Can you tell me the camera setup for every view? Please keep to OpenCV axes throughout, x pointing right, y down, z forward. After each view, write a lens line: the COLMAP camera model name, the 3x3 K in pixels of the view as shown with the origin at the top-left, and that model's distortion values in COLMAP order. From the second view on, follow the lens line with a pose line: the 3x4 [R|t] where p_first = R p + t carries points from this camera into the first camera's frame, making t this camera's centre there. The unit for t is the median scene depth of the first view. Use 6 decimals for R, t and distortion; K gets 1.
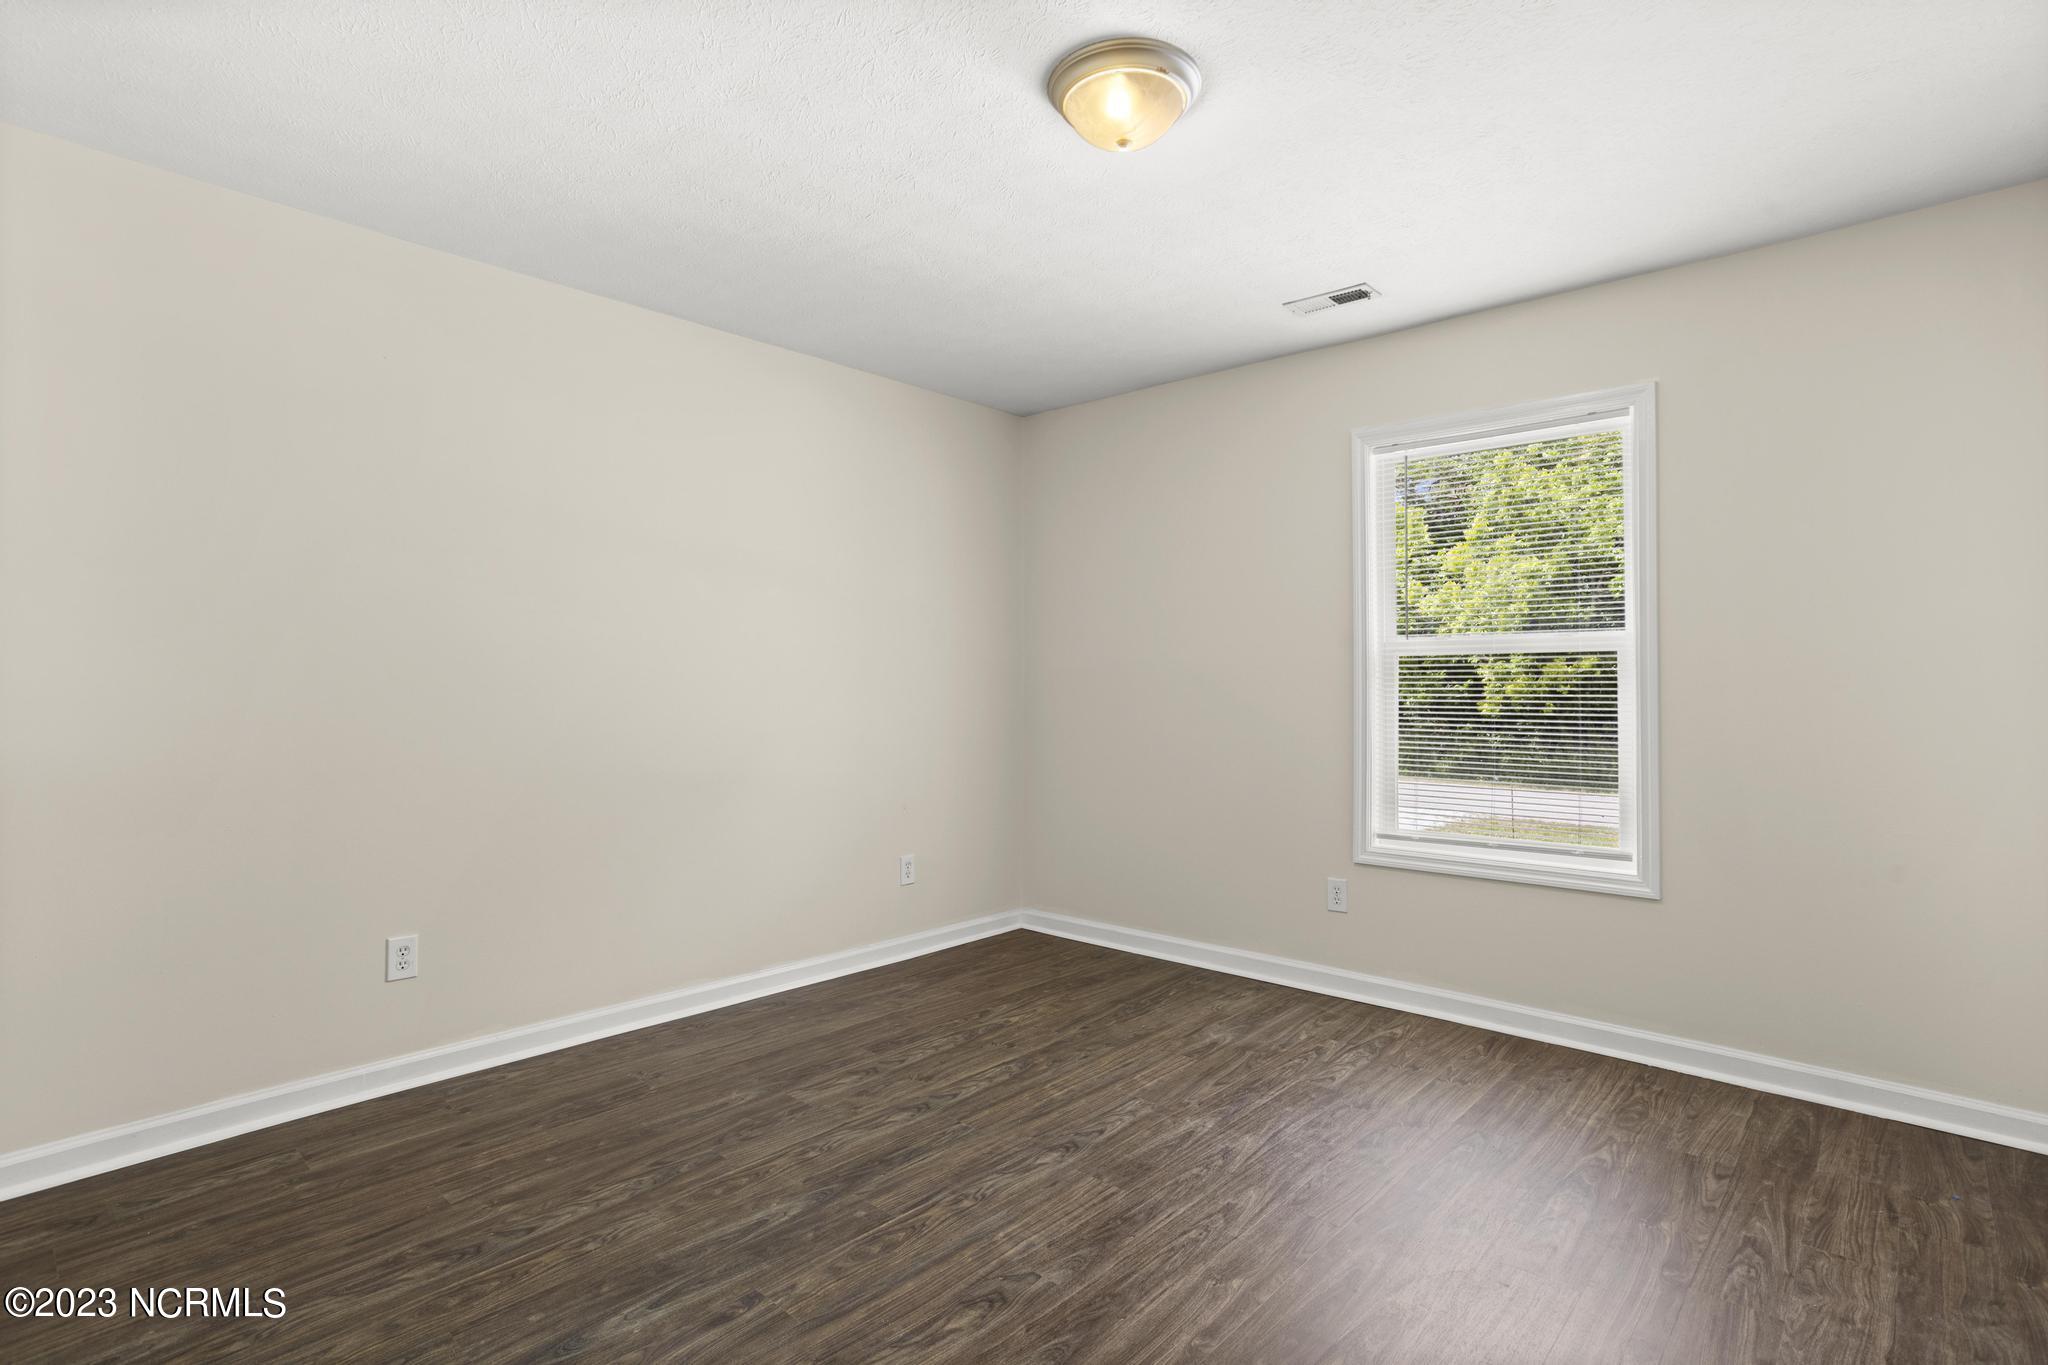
lens RADIAL K [[999.5, 0, 1033.2], [0, 999.5, 676.8], [0, 0, 1]] dist [-0.050005, 0.027534]
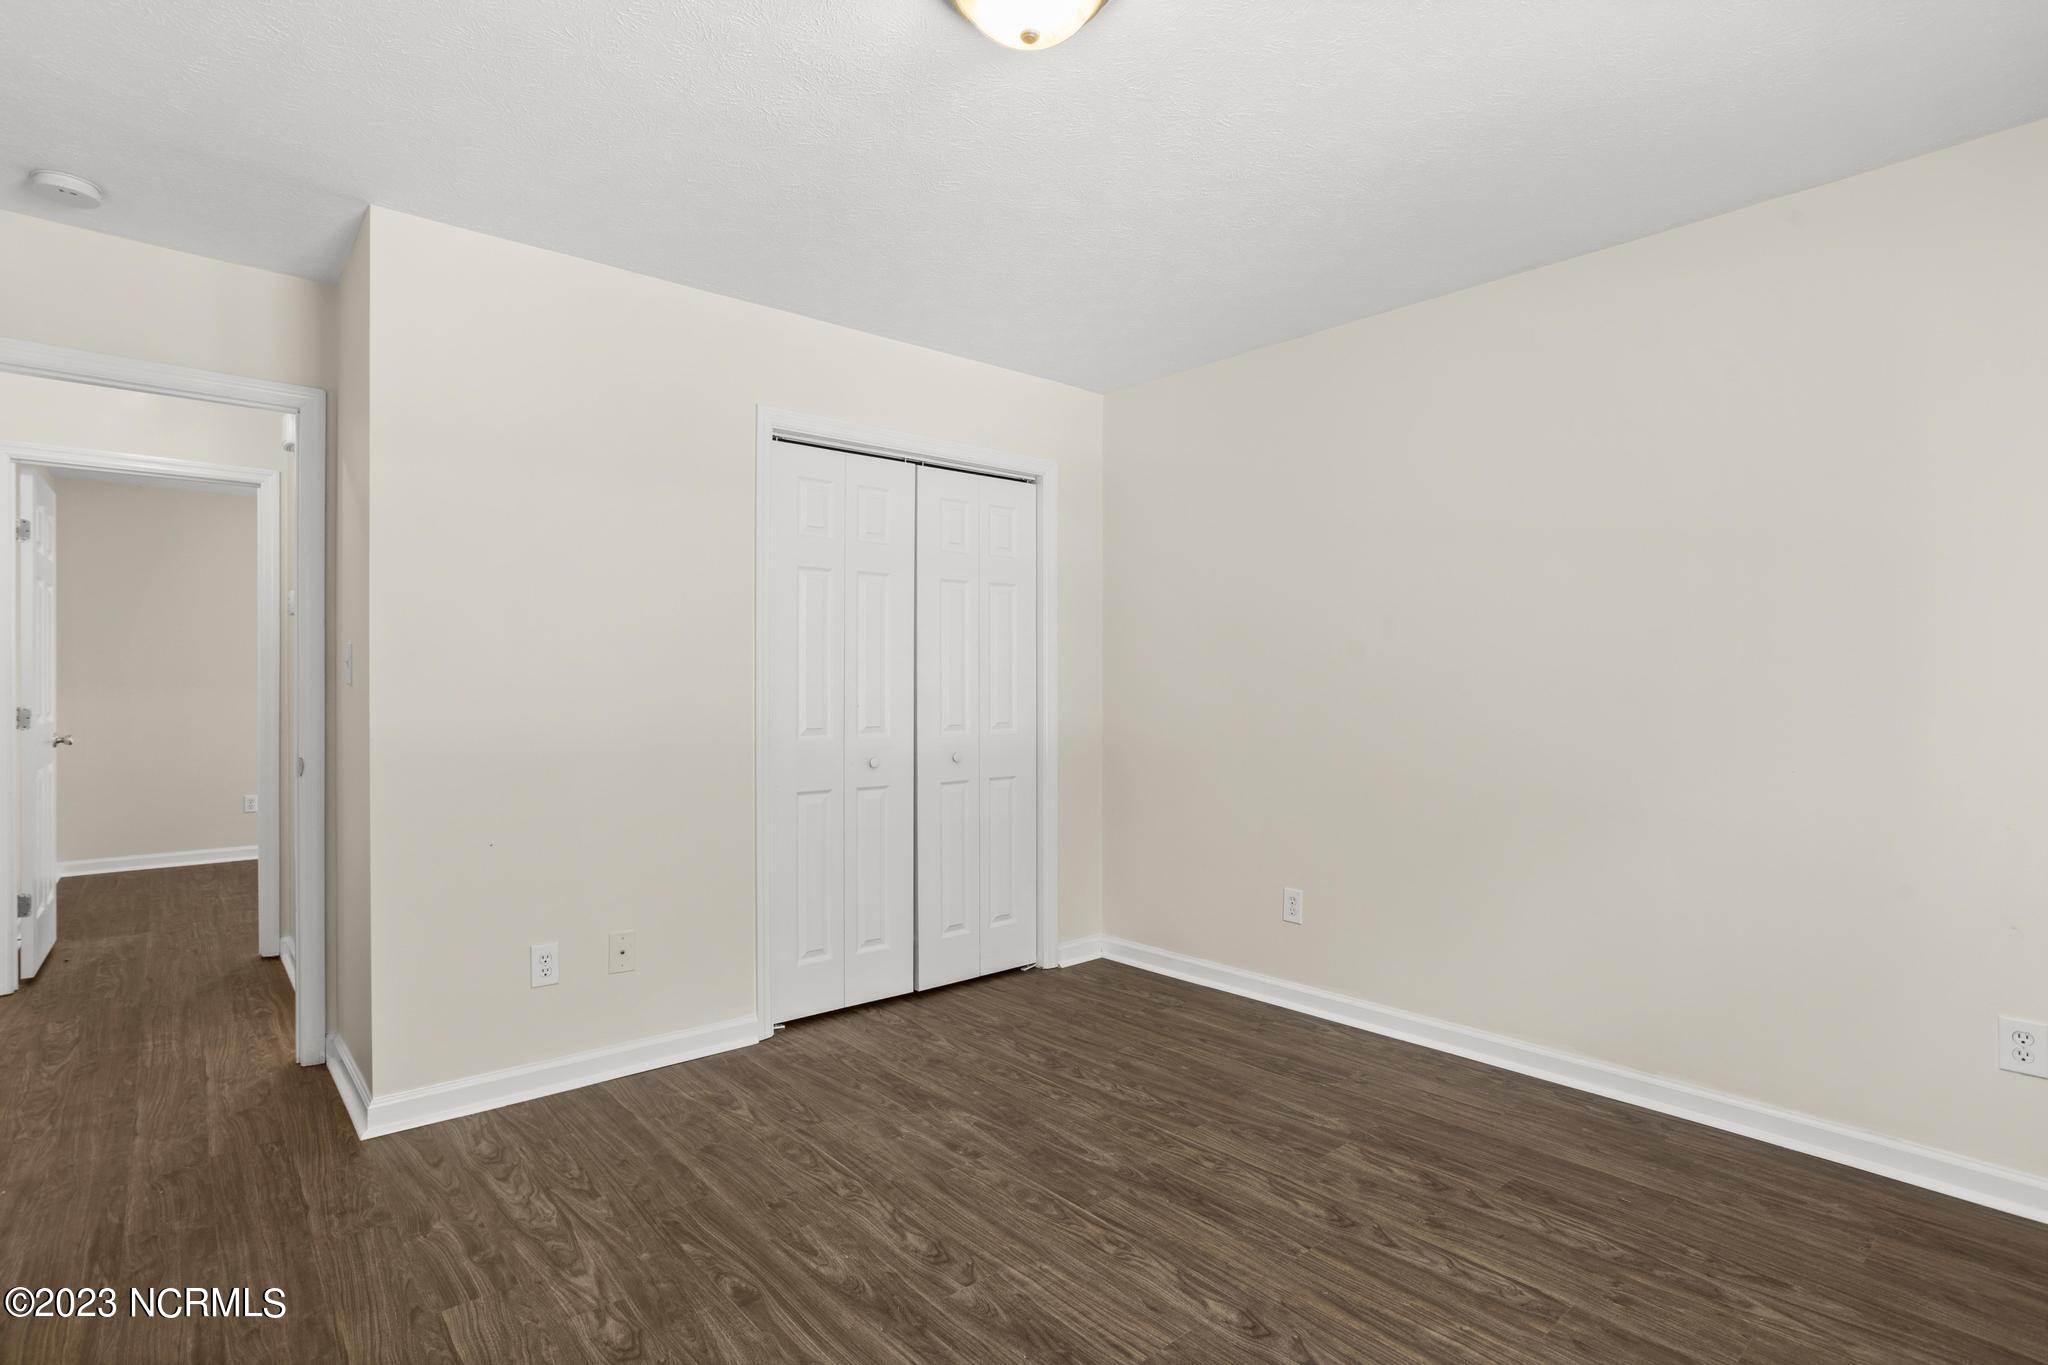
lens RADIAL K [[999.5, 0, 1022.1], [0, 999.5, 685.4], [0, 0, 1]] dist [-0.050005, 0.027534]
pose [[-0.117792, -0.001903, -0.993036, 0.821060], [0.003943, 0.999989, -0.002384, 0.002506], [0.993030, -0.004196, -0.117784, 0.971775]]
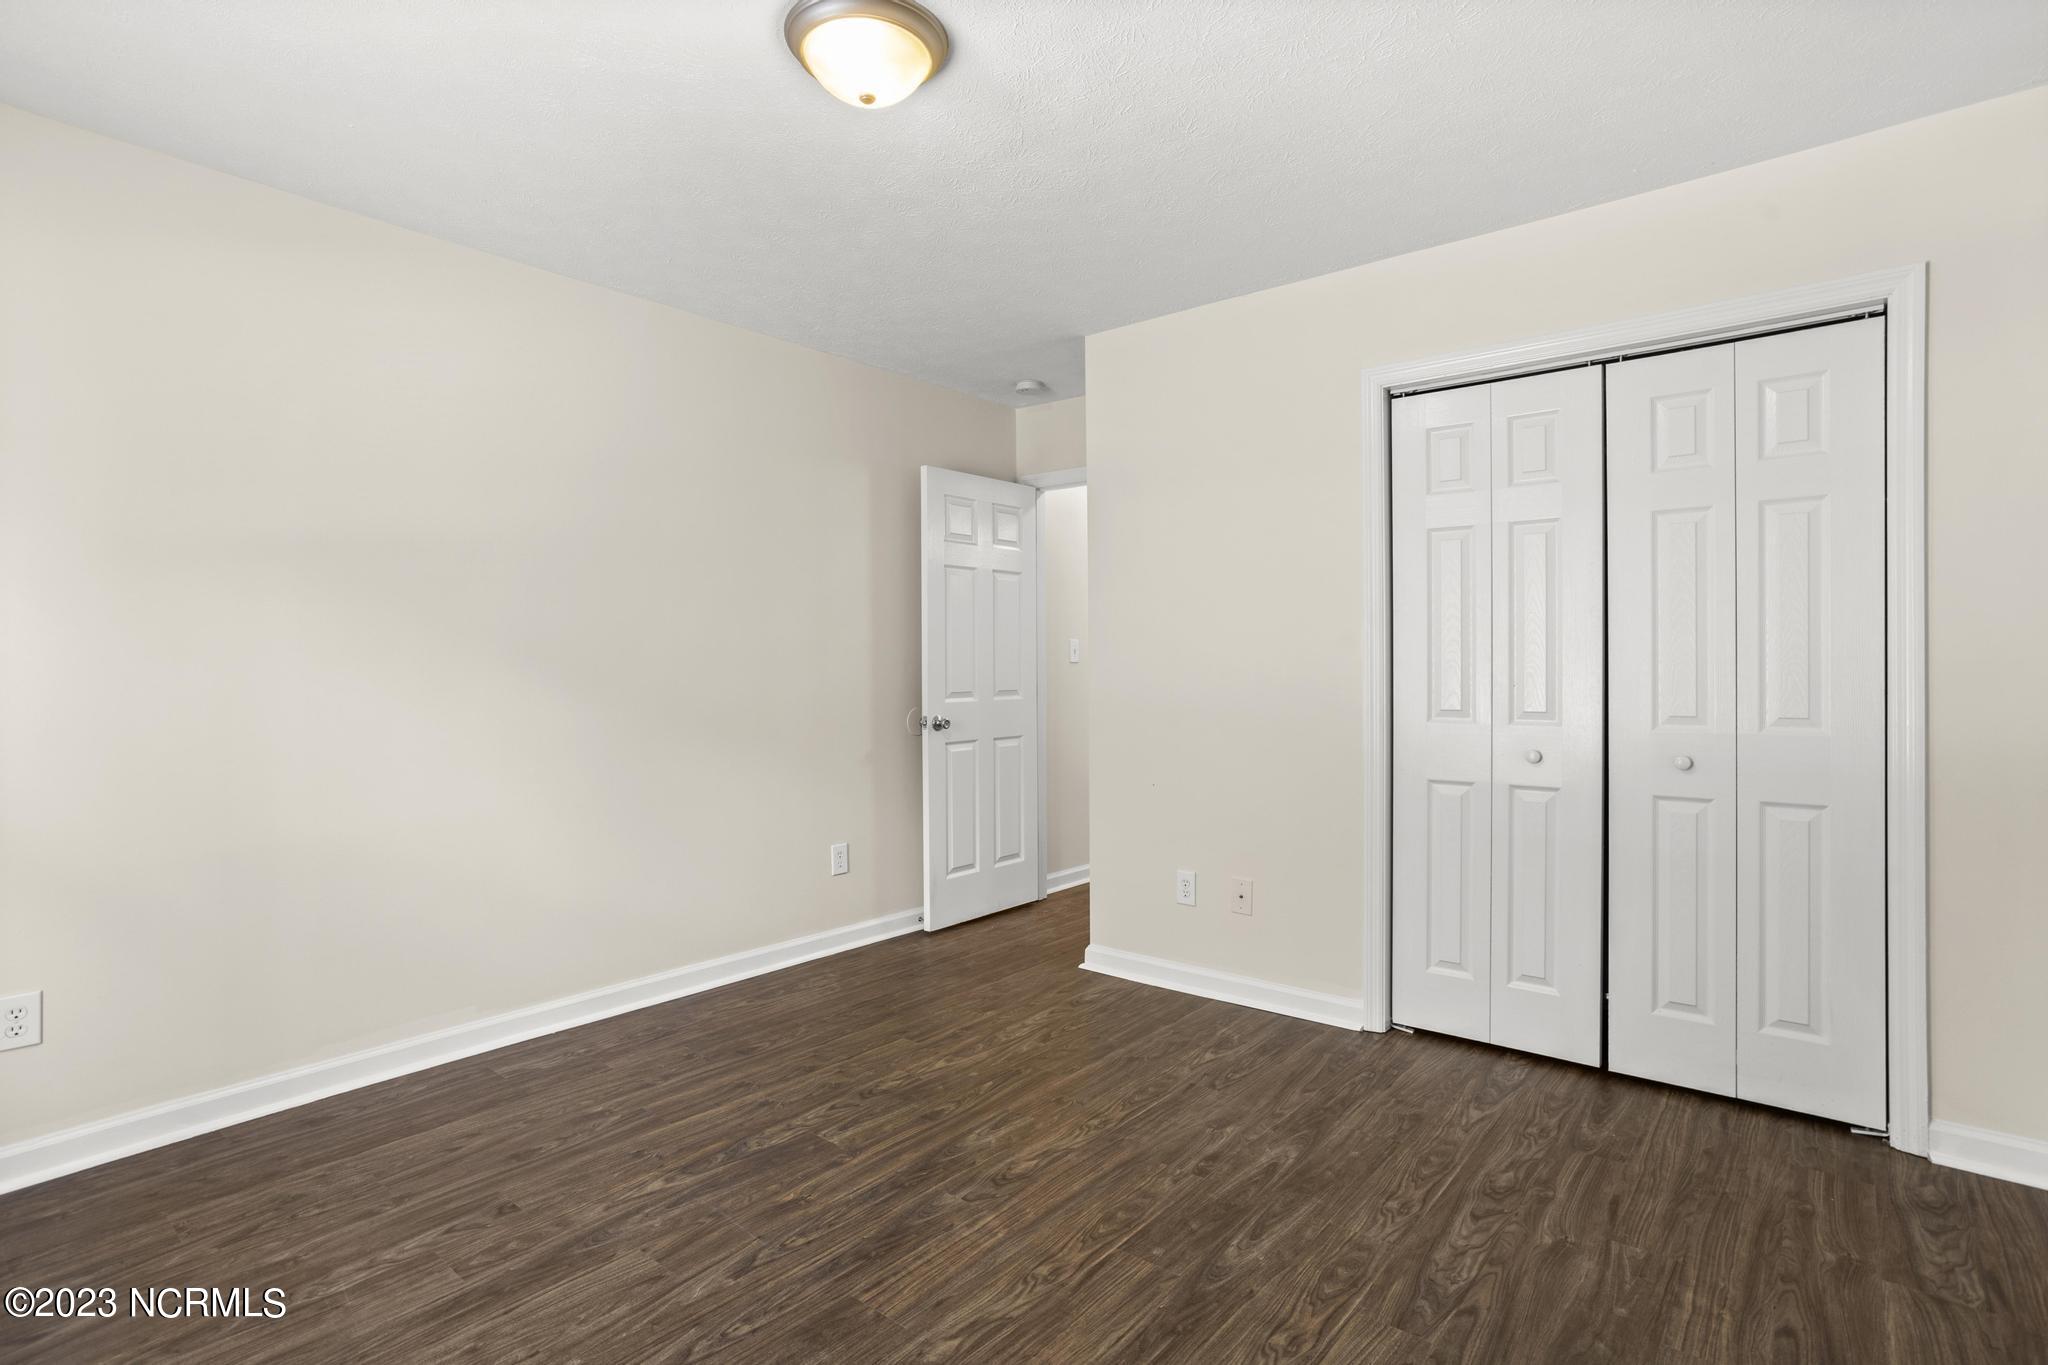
lens RADIAL K [[999.5, 0, 1051.5], [0, 999.5, 673.5], [0, 0, 1]] dist [-0.050005, 0.027534]
pose [[-0.997983, 0.003559, -0.063385, -0.020559], [0.003338, 0.999988, 0.003594, 0.008276], [0.063397, 0.003375, -0.997983, 1.753367]]
